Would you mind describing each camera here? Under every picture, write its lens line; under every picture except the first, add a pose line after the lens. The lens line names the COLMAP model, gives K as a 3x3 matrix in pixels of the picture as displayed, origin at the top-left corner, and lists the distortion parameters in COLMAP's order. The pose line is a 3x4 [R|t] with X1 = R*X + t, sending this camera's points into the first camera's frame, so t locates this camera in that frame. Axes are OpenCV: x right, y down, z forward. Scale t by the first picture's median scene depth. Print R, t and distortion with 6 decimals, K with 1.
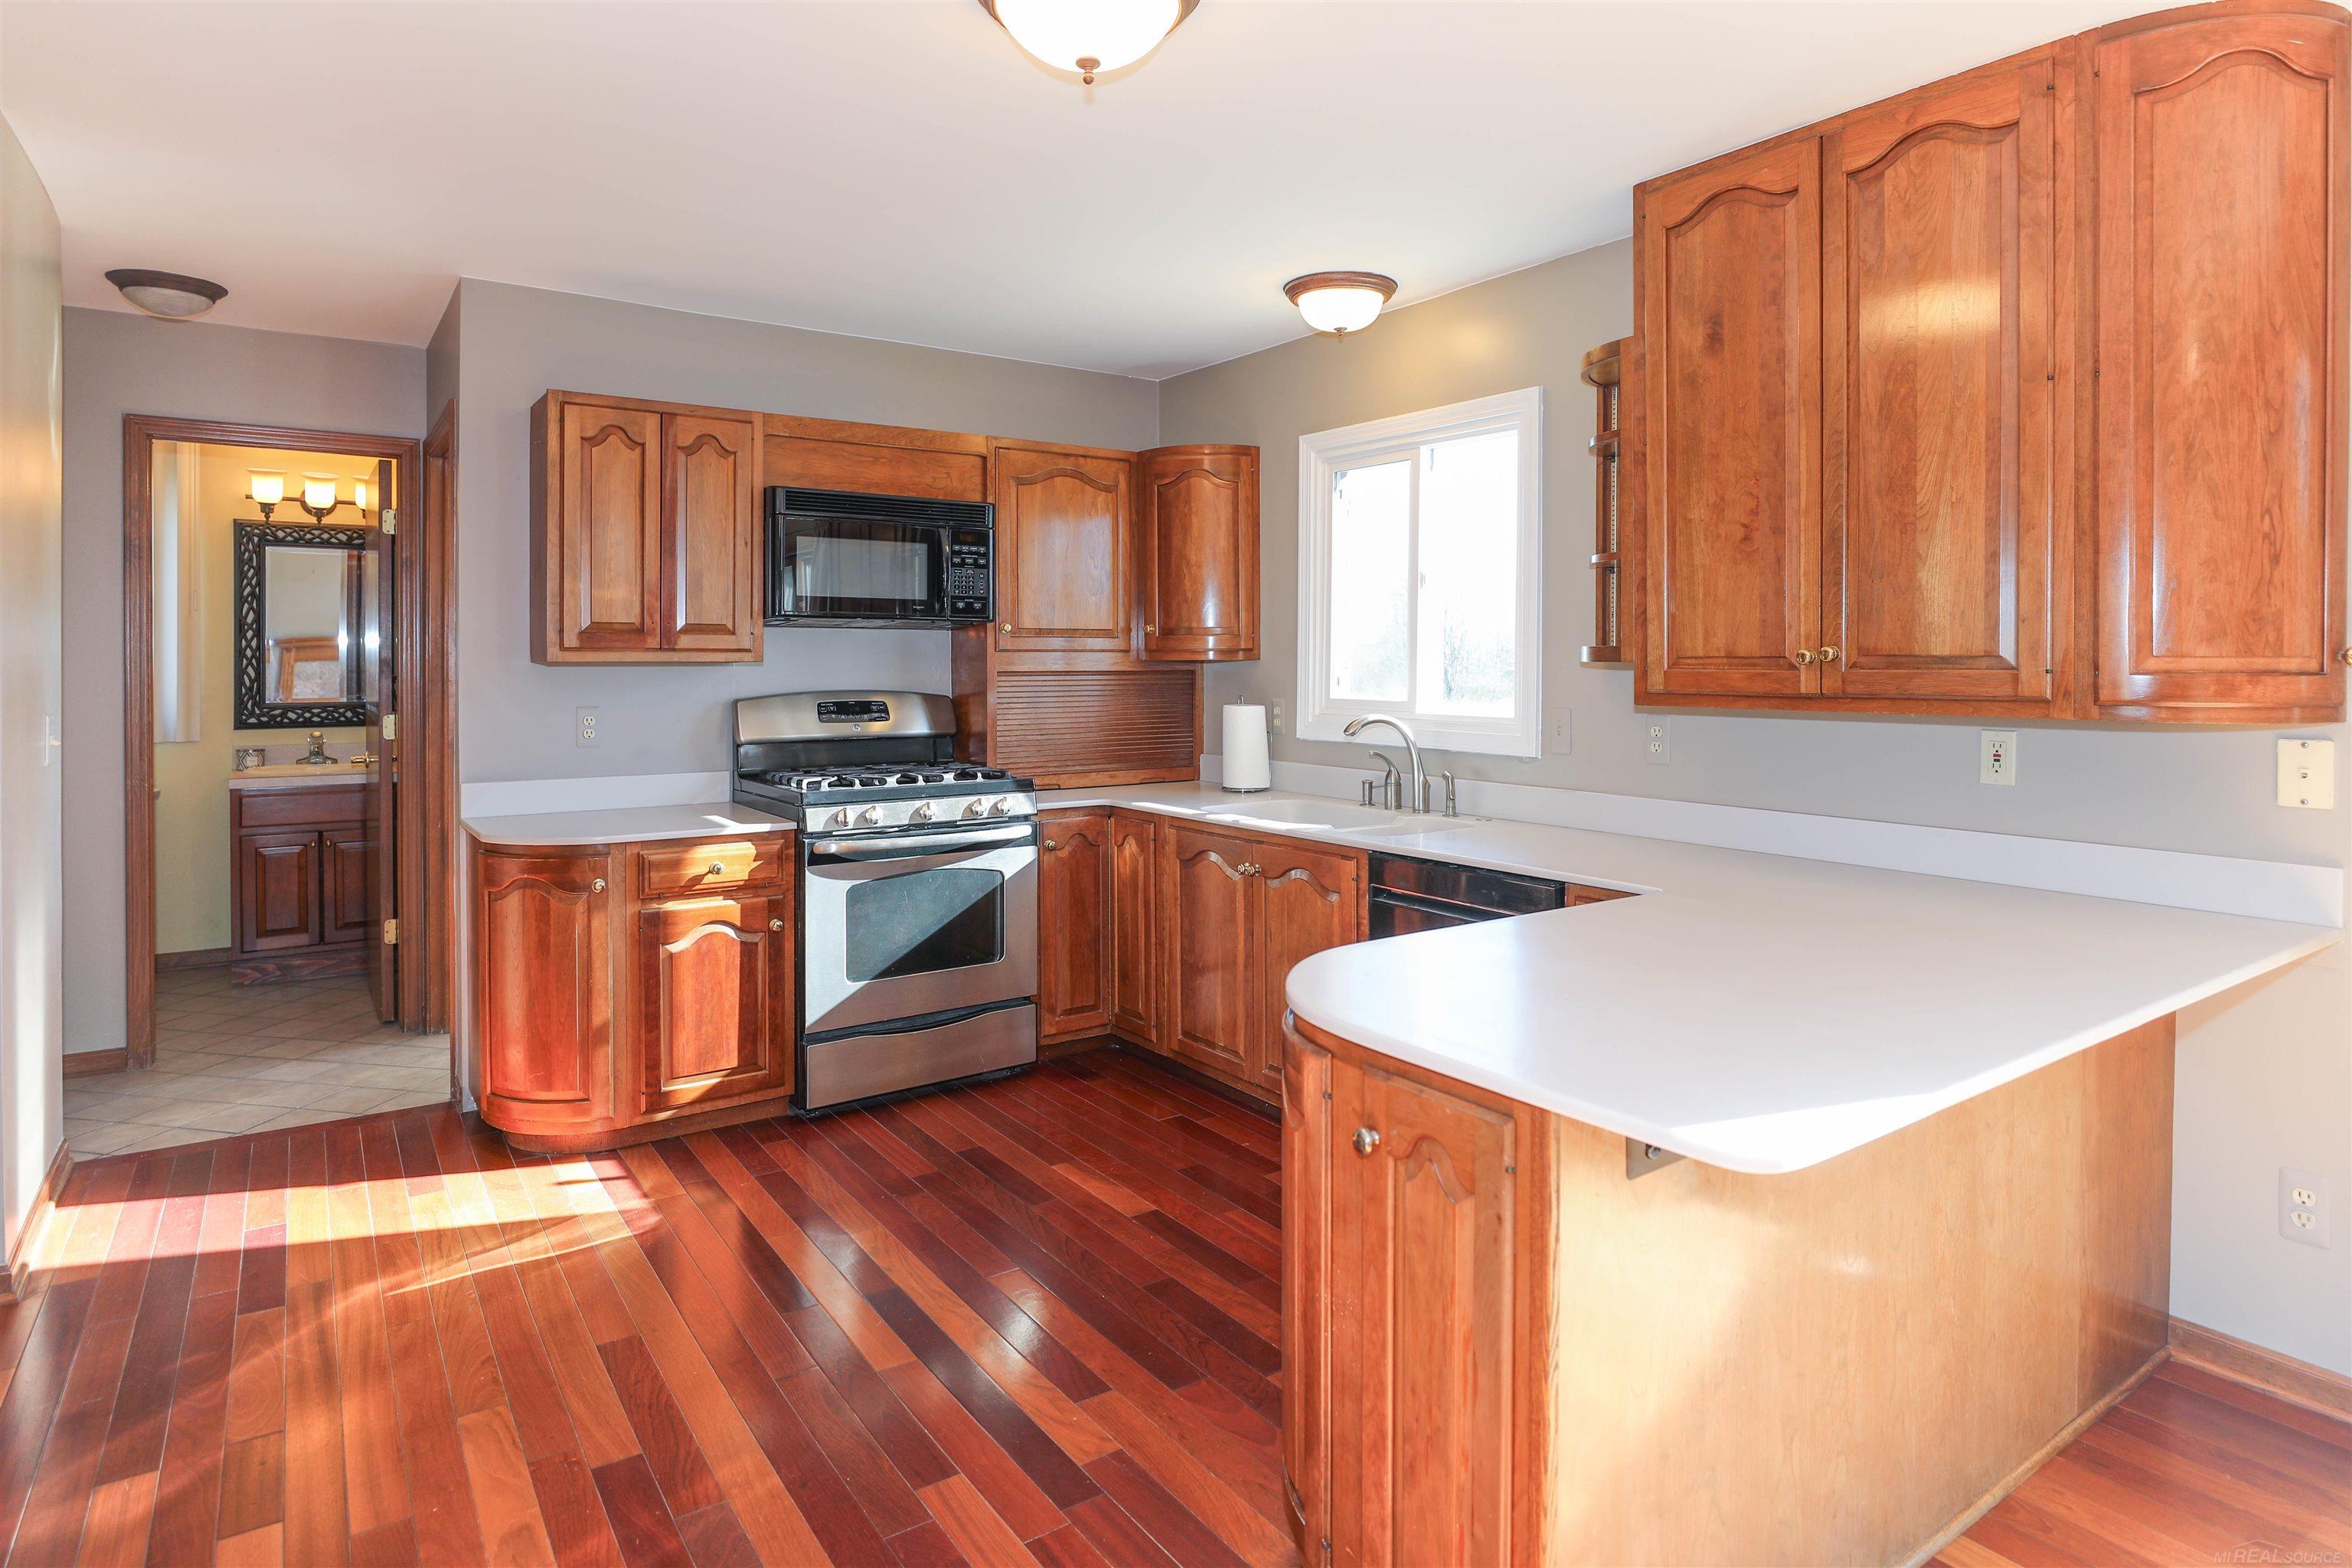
lens RADIAL K [[1296.6, 0, 1176.2], [0, 1296.6, 662.1], [0, 0, 1]] dist [-0.019356, -0.000367]
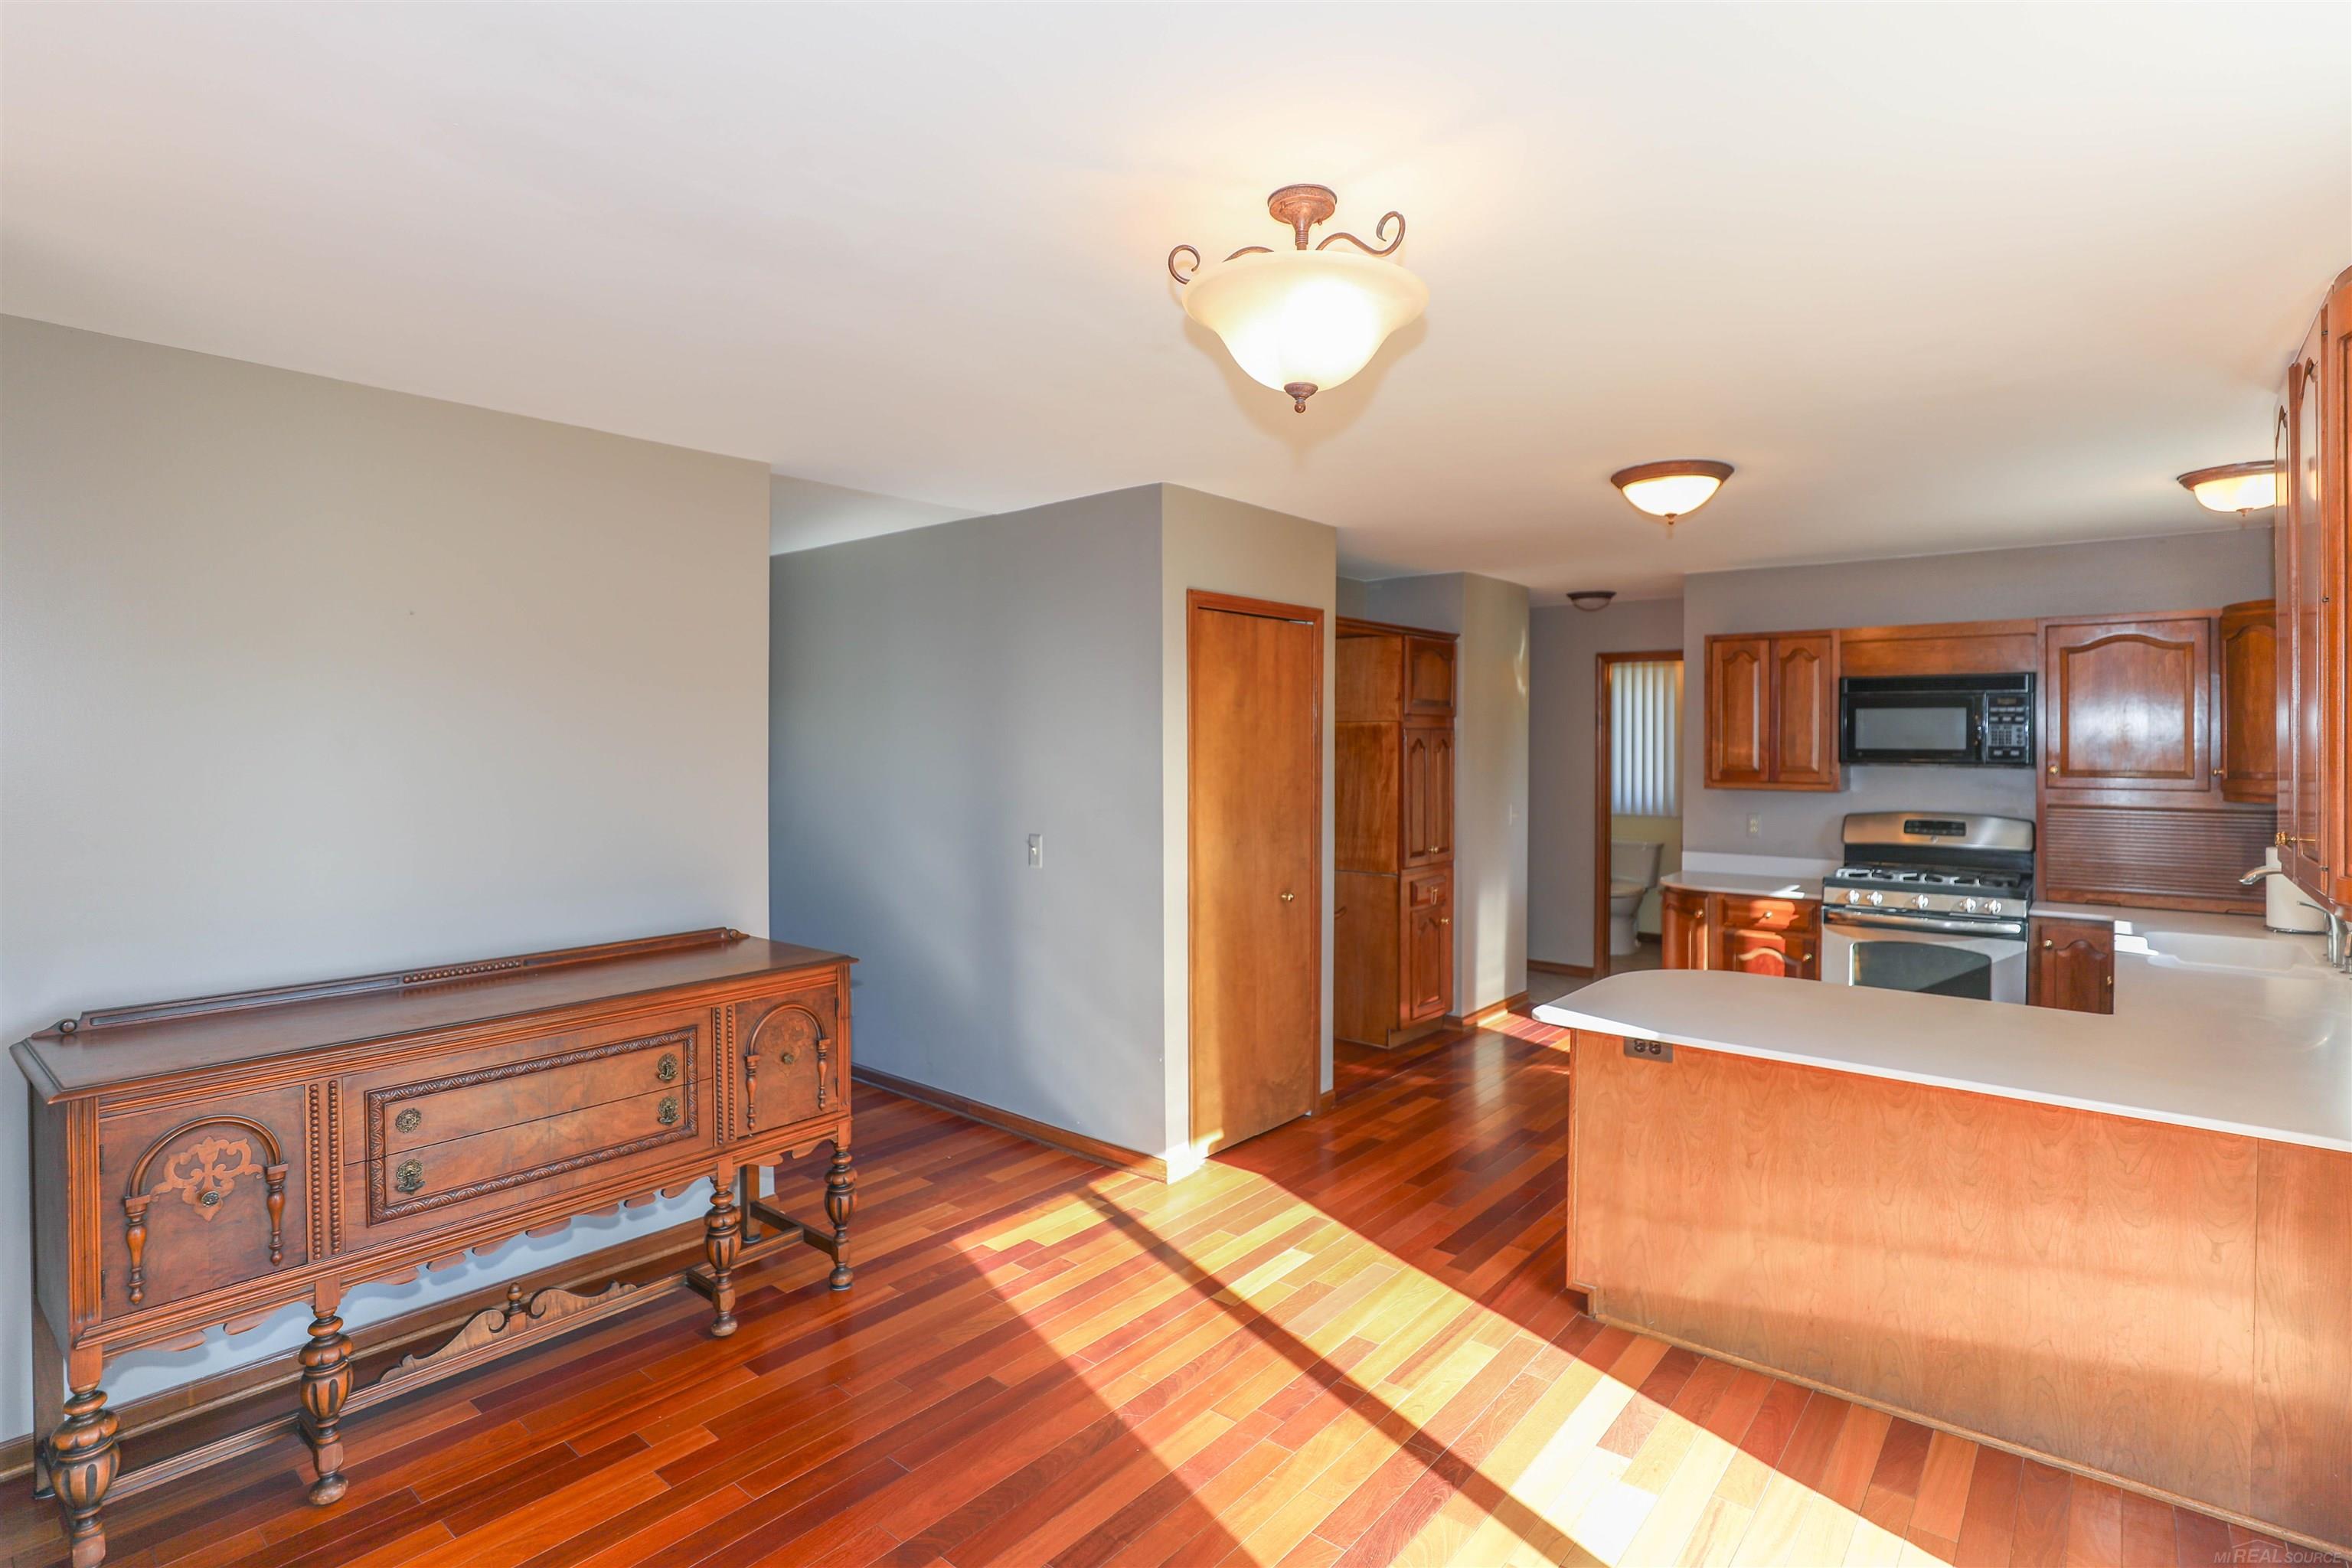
lens RADIAL K [[1141.3, 0, 1164.4], [0, 1141.3, 749.4], [0, 0, 1]] dist [-0.038656, 0.010685]
pose [[0.247686, 0.008404, -0.968804, 0.784301], [-0.002091, 0.999965, 0.008140, -0.059441], [0.968838, 0.000010, 0.247695, -0.109582]]
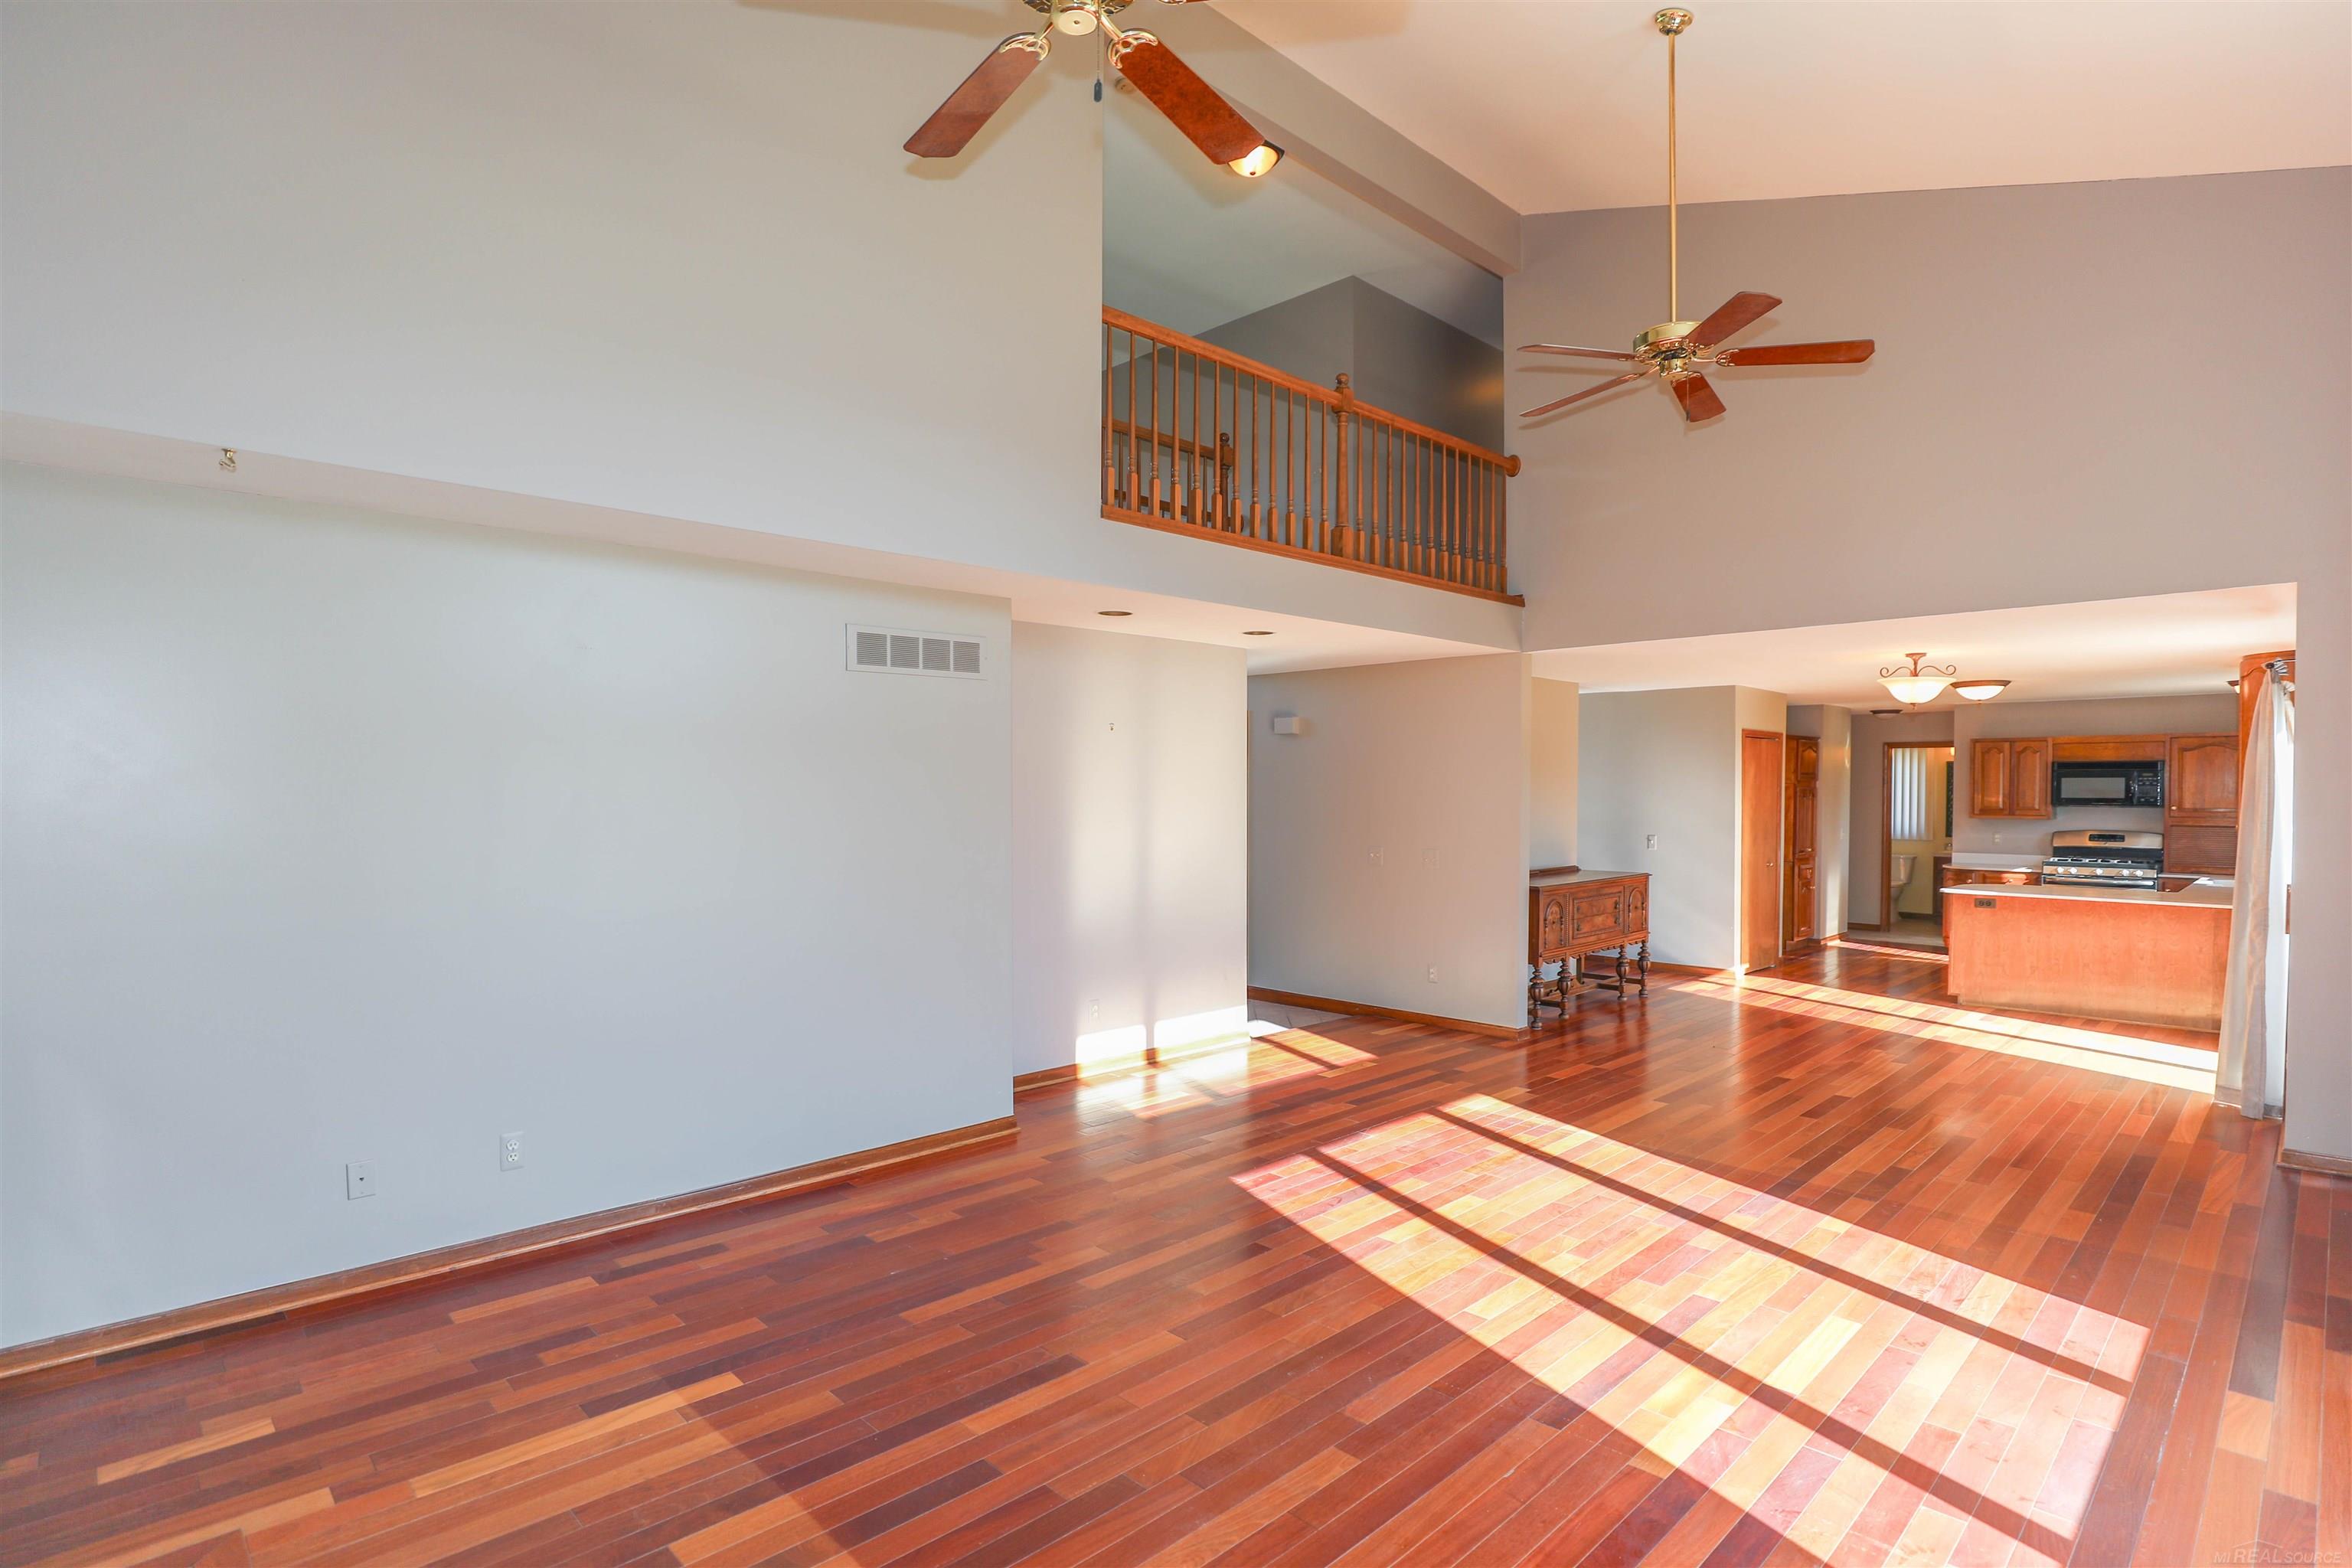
lens RADIAL K [[1110.6, 0, 1091.7], [0, 1110.6, 809.5], [0, 0, 1]] dist [0.000956, 0.000156]
pose [[0.104268, 0.019351, -0.994361, 2.041049], [-0.002287, 0.999813, 0.019218, -0.067842], [0.994547, 0.000270, 0.104292, -1.508323]]
